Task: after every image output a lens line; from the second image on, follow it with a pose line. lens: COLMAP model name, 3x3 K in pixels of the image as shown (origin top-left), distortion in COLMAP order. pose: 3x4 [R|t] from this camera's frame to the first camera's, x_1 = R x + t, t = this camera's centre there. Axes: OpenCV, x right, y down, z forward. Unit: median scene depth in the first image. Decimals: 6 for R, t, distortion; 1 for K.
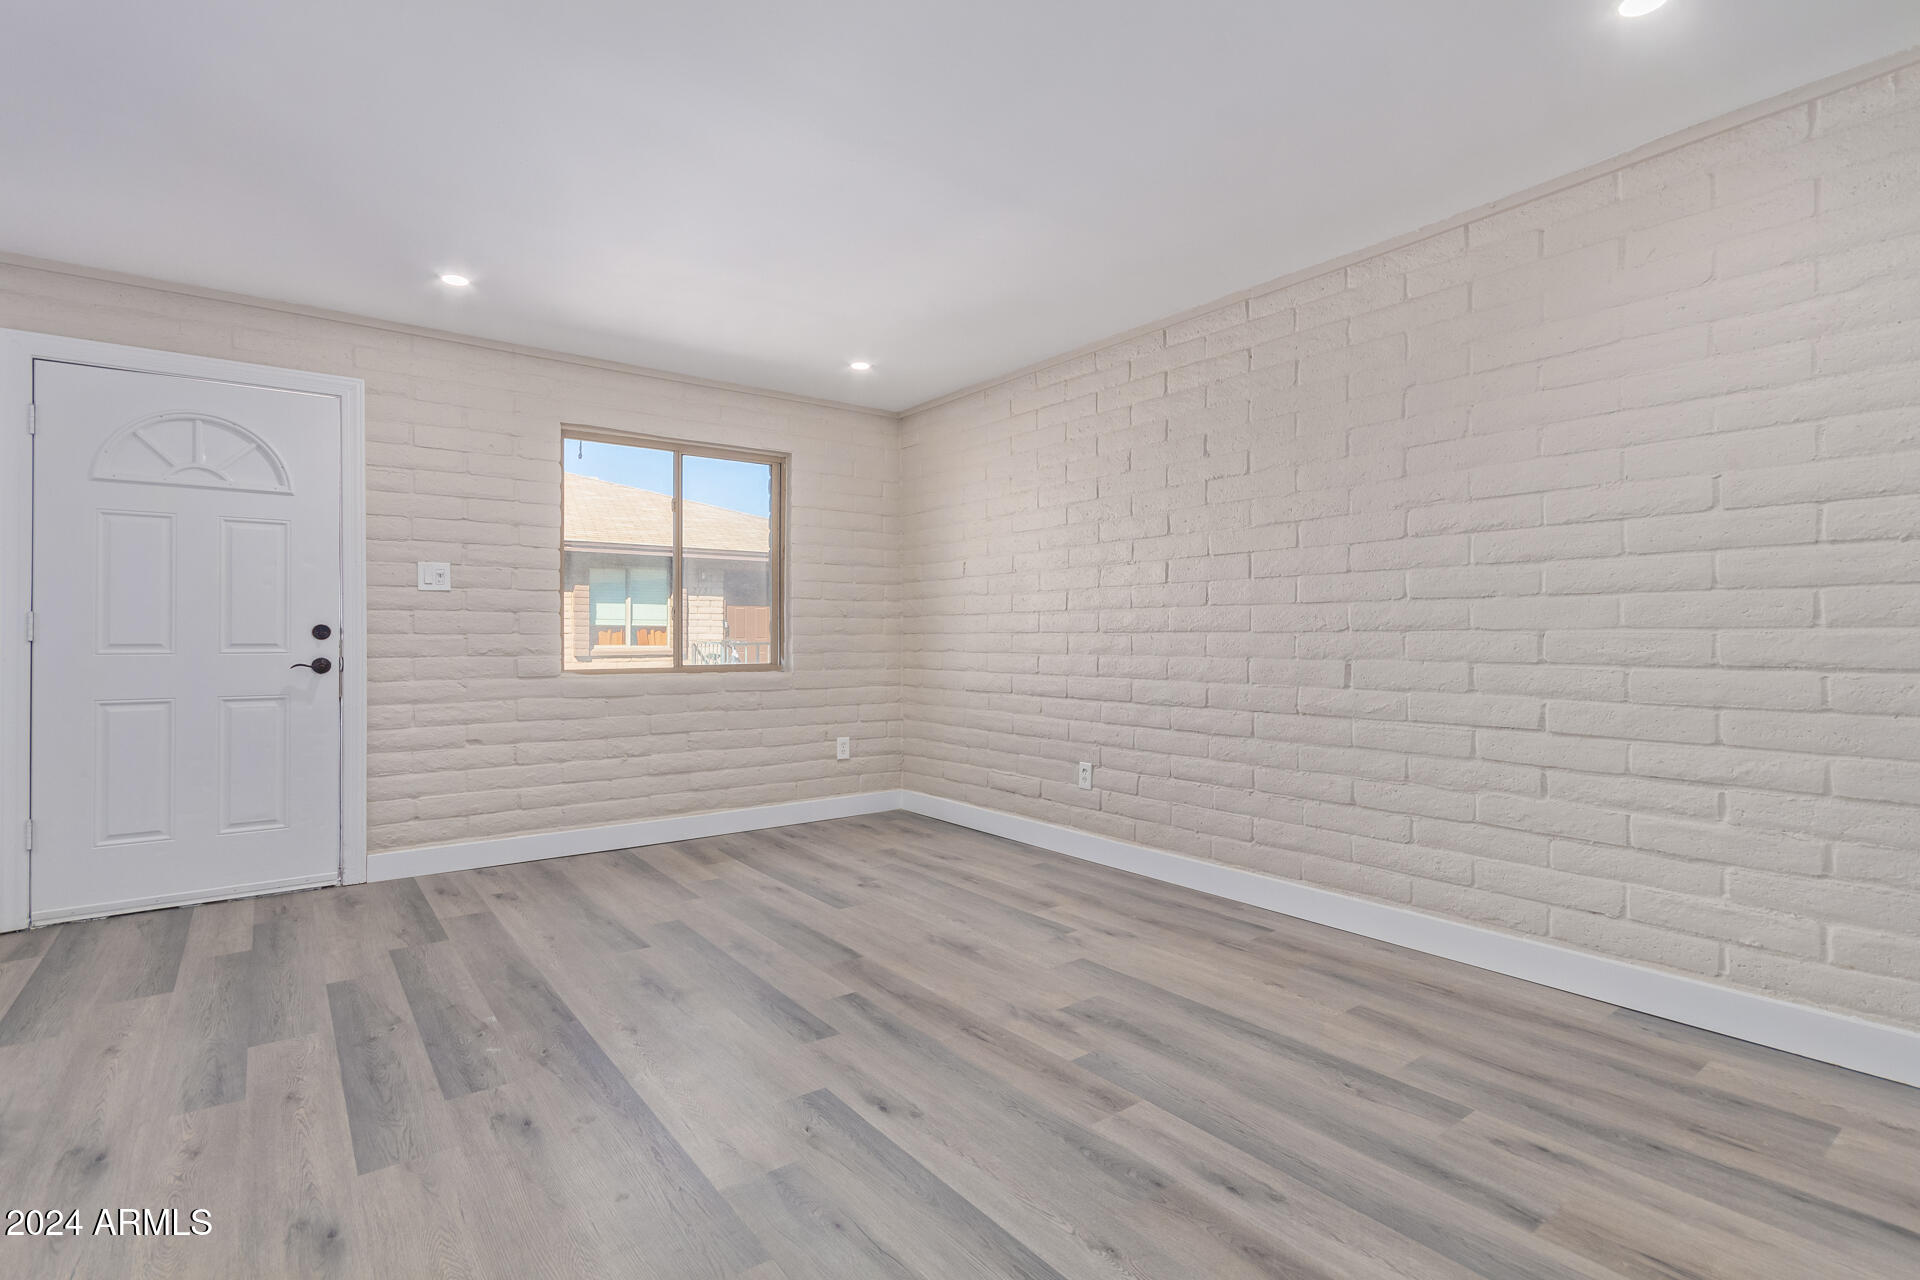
lens RADIAL K [[903.2, 0, 965.4], [0, 903.2, 632.2], [0, 0, 1]] dist [0.001692, 0.001057]
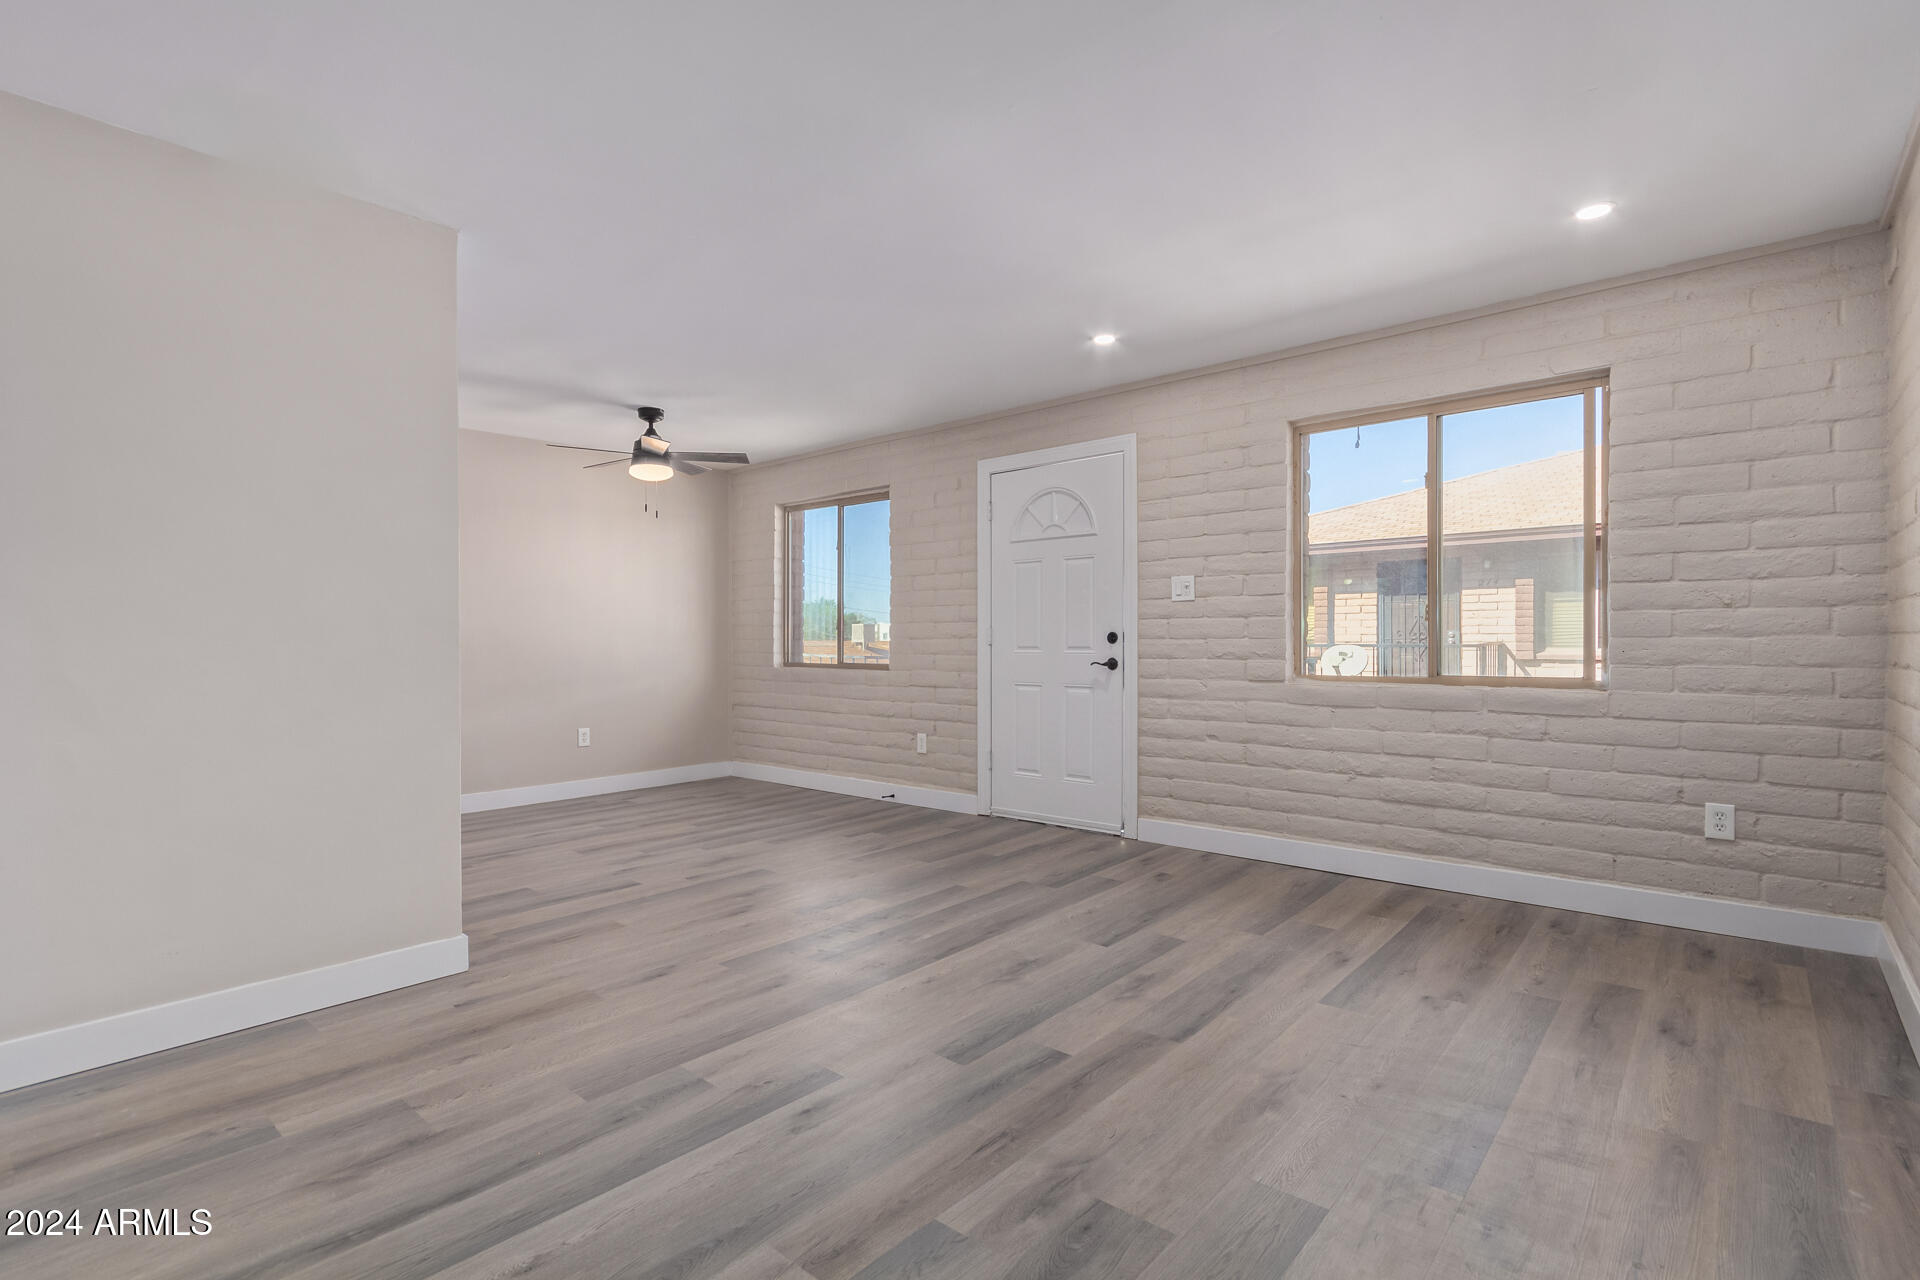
lens RADIAL K [[903.2, 0, 966.2], [0, 903.2, 648.5], [0, 0, 1]] dist [0.001692, 0.001057]
pose [[0.203292, 0.008321, -0.979083, 0.484022], [0.010840, 0.999883, 0.010749, -0.001086], [0.979058, -0.012798, 0.203178, 0.504846]]
